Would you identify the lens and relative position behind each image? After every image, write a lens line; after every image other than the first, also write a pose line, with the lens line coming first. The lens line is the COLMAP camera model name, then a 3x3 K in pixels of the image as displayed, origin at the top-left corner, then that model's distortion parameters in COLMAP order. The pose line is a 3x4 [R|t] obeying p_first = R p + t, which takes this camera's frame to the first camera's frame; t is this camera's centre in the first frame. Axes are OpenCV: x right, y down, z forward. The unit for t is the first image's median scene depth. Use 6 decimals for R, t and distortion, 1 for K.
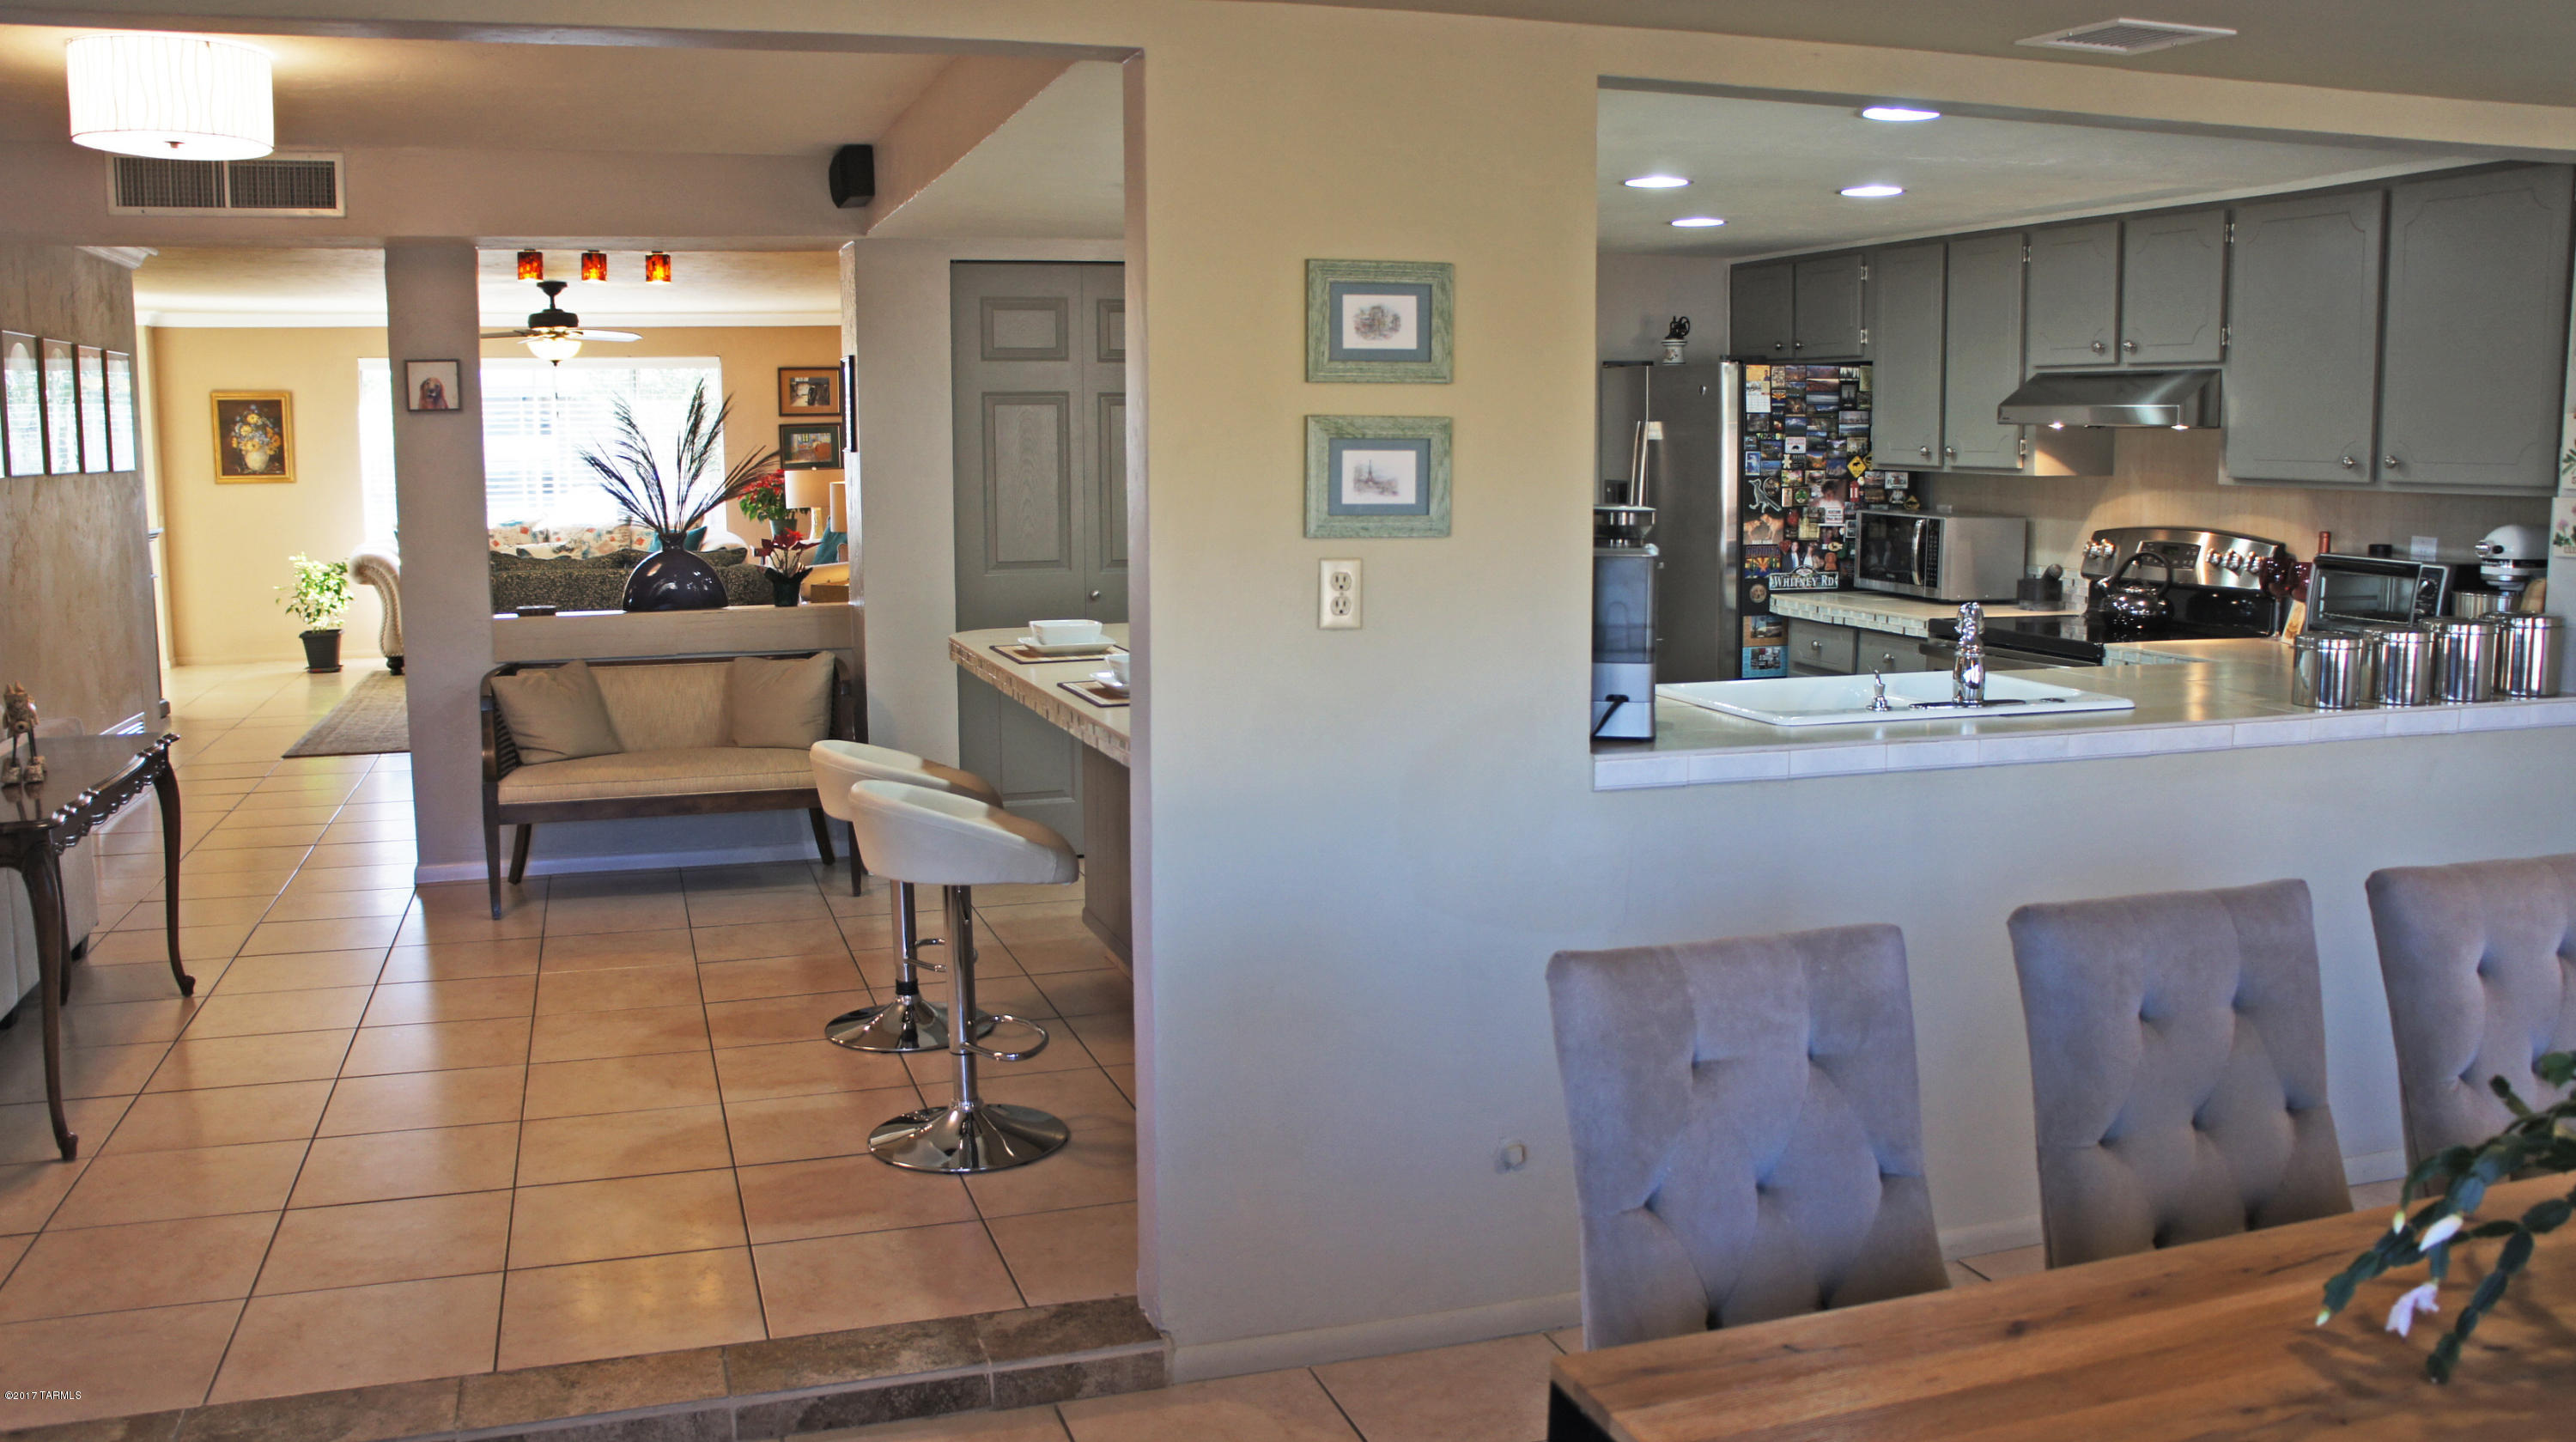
lens RADIAL K [[2065.9, 0, 1325.6], [0, 2065.9, 715.3], [0, 0, 1]] dist [-0.174982, 0.155432]
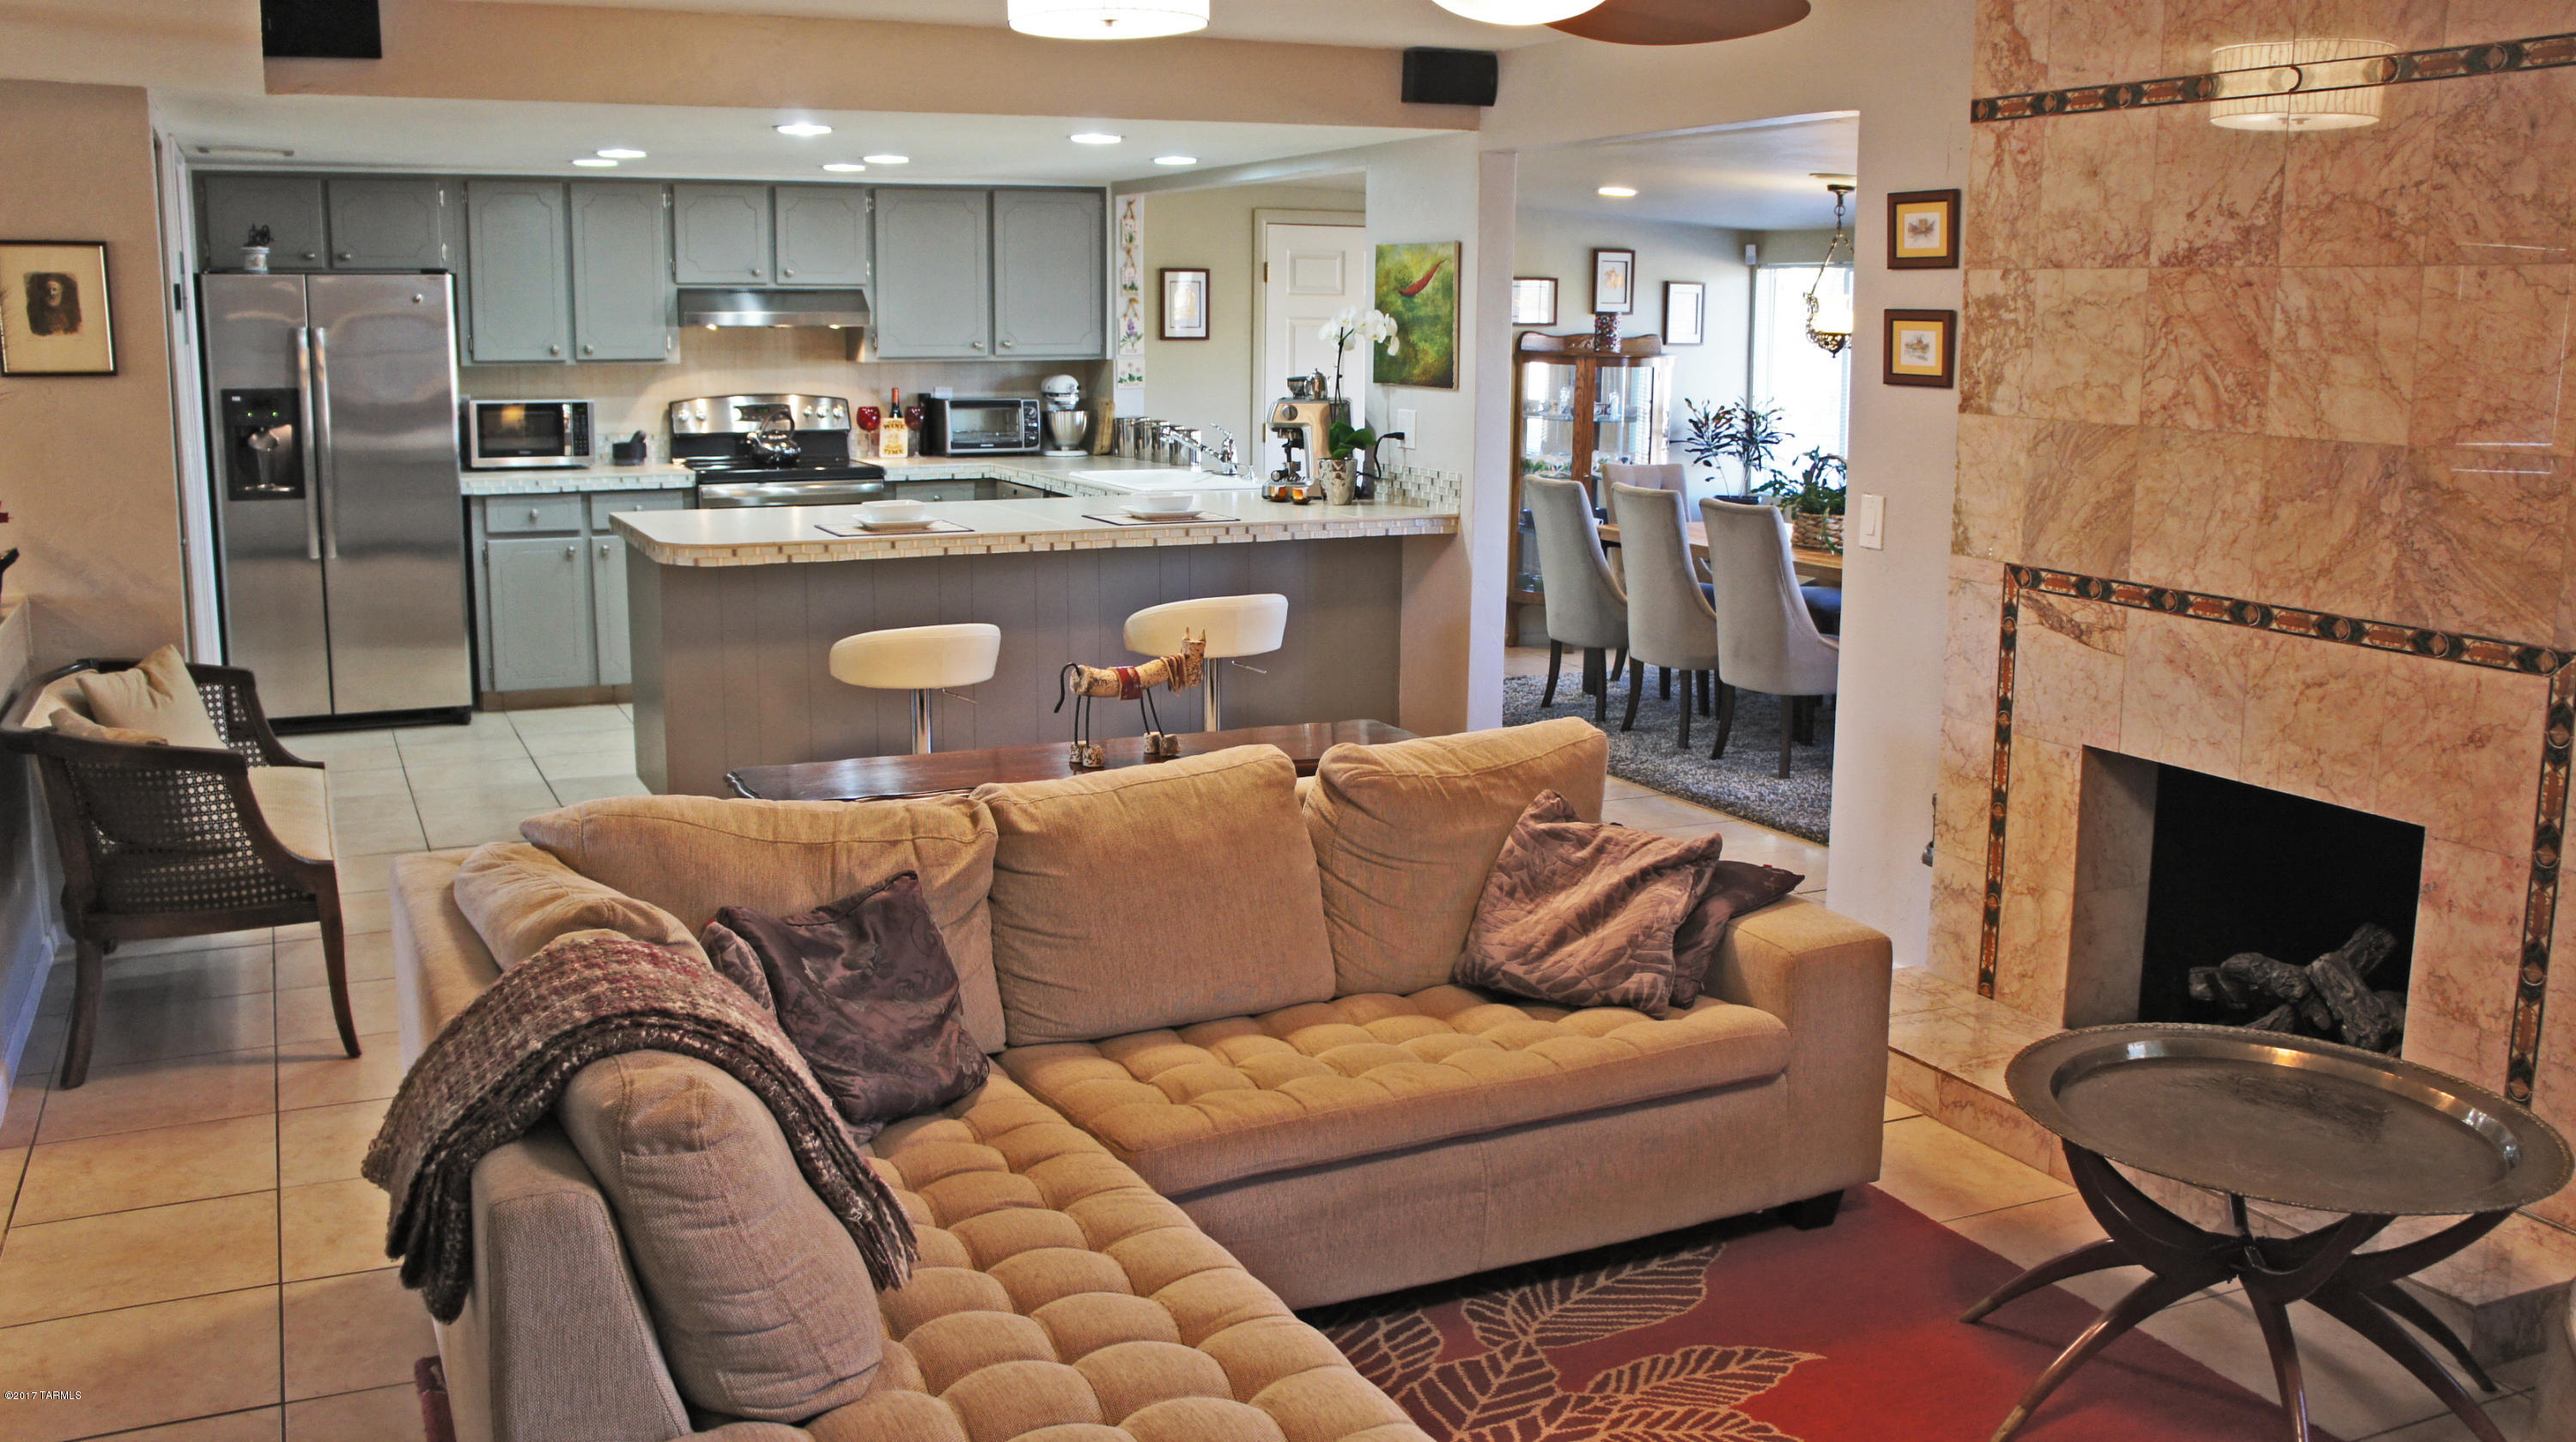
lens RADIAL K [[2189.4, 0, 1360.1], [0, 2189.4, 726.6], [0, 0, 1]] dist [-0.176114, 0.112106]
pose [[-0.136786, -0.182358, 0.973671, -1.654405], [0.124310, 0.971980, 0.199505, -0.159502], [-0.982770, 0.148327, -0.110284, 1.064567]]
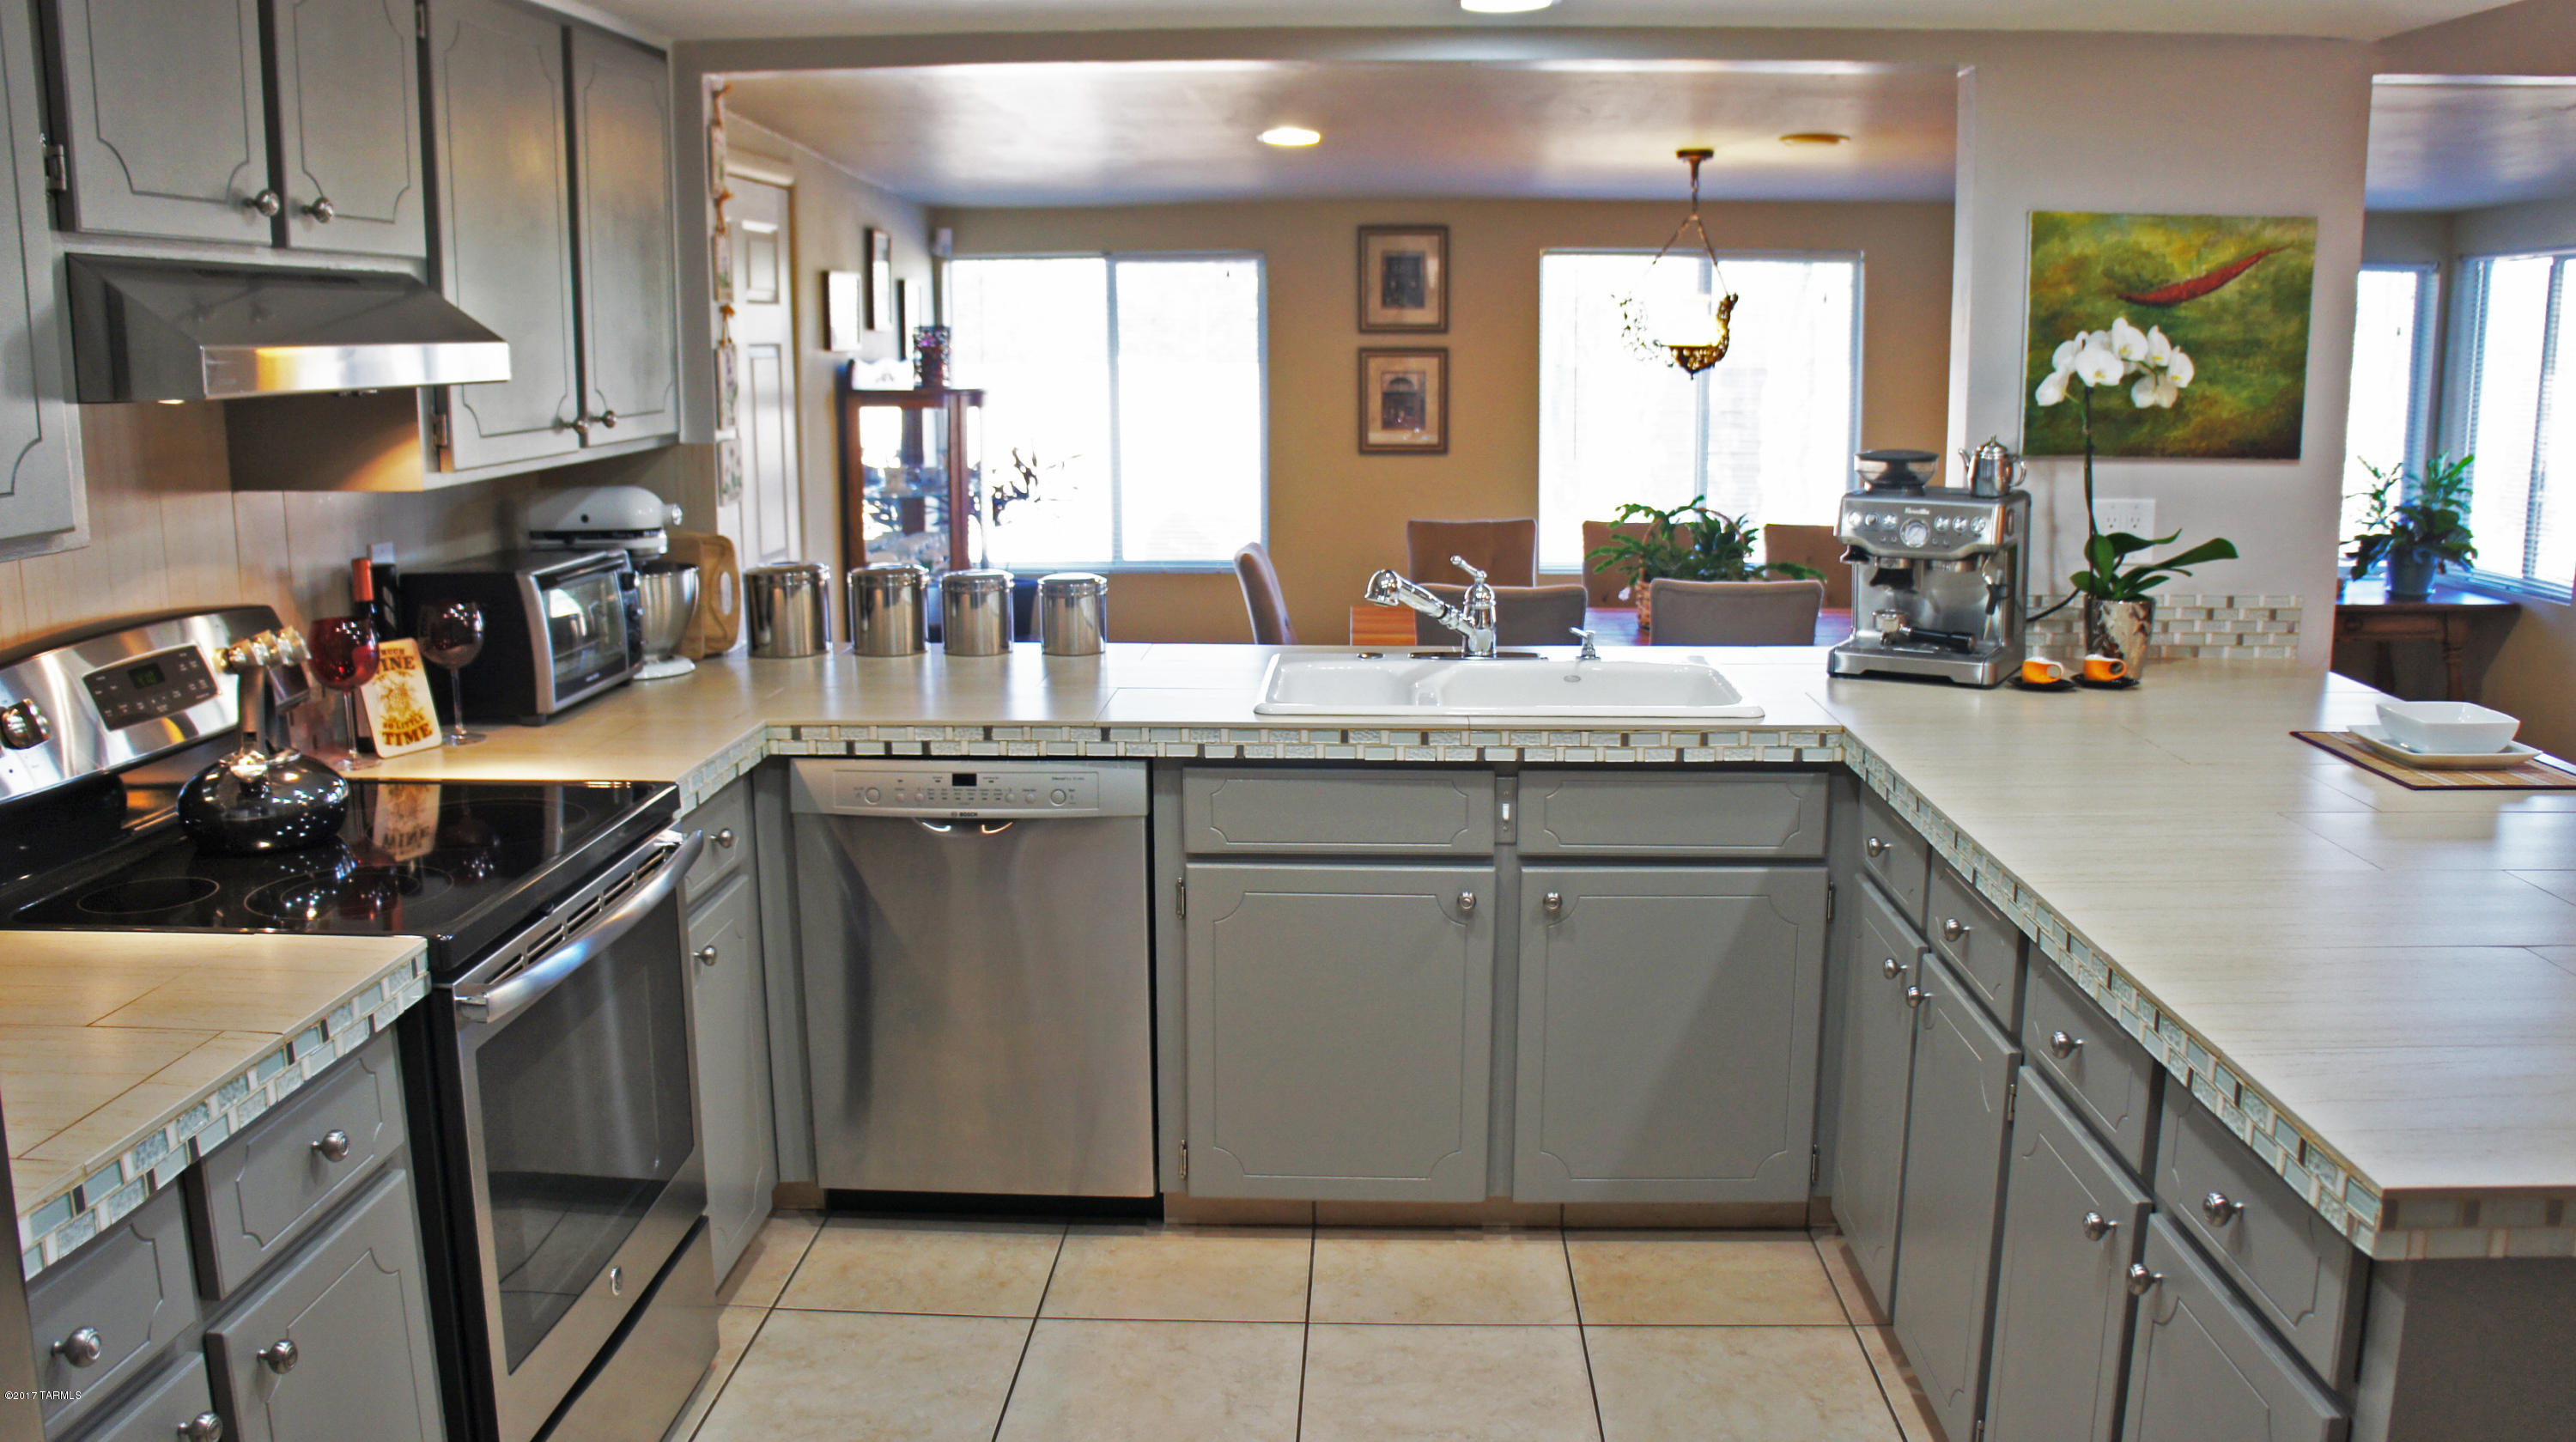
lens RADIAL K [[1994.1, 0, 1285.1], [0, 1994.1, 707.7], [0, 0, 1]] dist [-0.195456, 0.120056]
pose [[-0.928721, -0.061620, 0.365623, 0.051312], [0.057802, 0.949976, 0.306926, -0.256445], [-0.366246, 0.306182, -0.878701, 1.740216]]
